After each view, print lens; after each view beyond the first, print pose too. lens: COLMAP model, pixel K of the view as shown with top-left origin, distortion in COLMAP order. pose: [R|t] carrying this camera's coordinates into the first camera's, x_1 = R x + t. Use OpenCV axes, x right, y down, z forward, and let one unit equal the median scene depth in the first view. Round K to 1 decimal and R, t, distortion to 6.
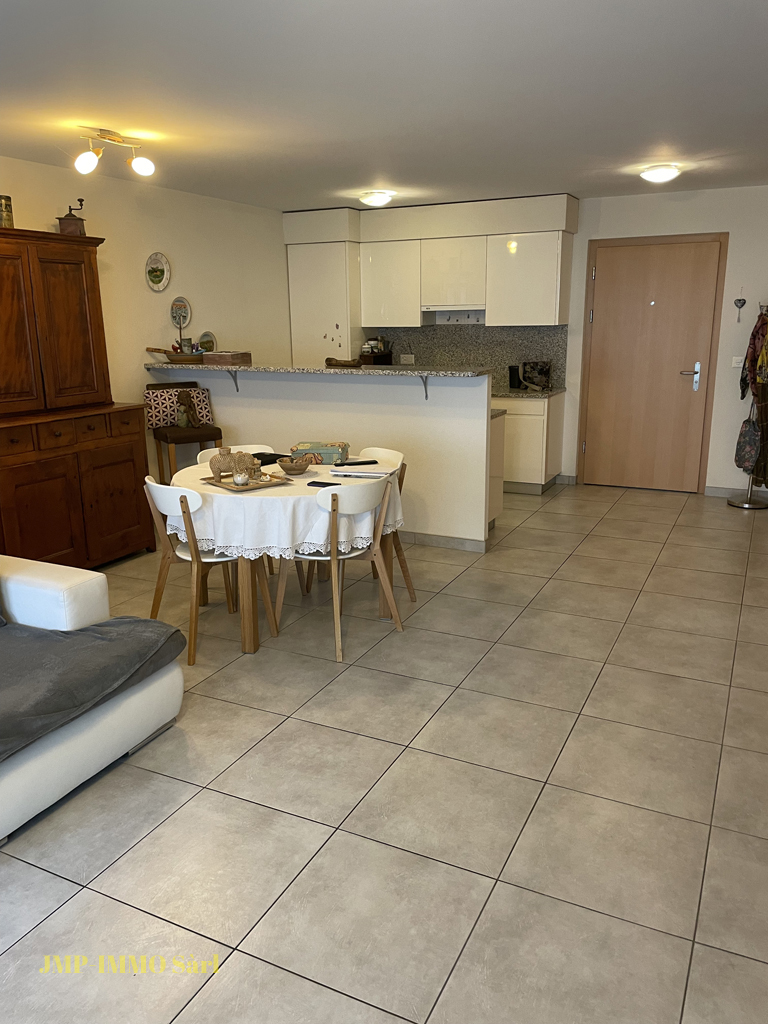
lens RADIAL K [[779.3, 0, 384.2], [0, 779.3, 513.5], [0, 0, 1]] dist [0.052568, -0.042346]
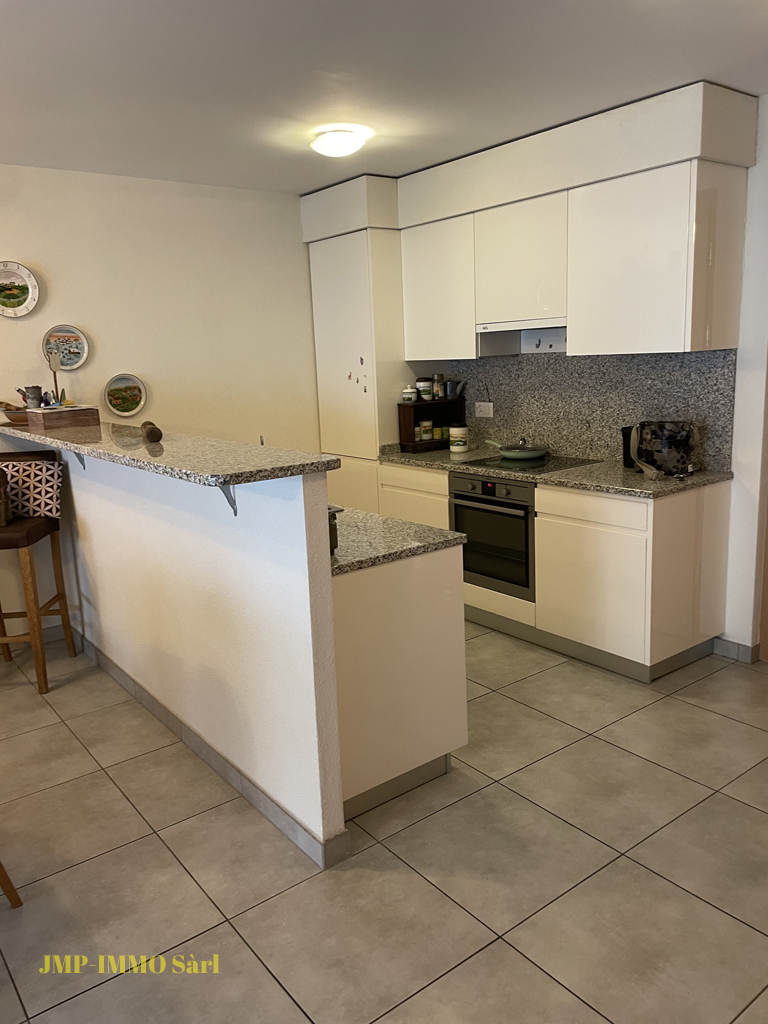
lens RADIAL K [[779.3, 0, 382.8], [0, 779.3, 507.5], [0, 0, 1]] dist [0.052568, -0.042346]
pose [[0.896005, 0.063528, -0.439476, 0.259143], [-0.080479, 0.996555, -0.020025, -0.111893], [0.436690, 0.053311, 0.898031, 0.454762]]
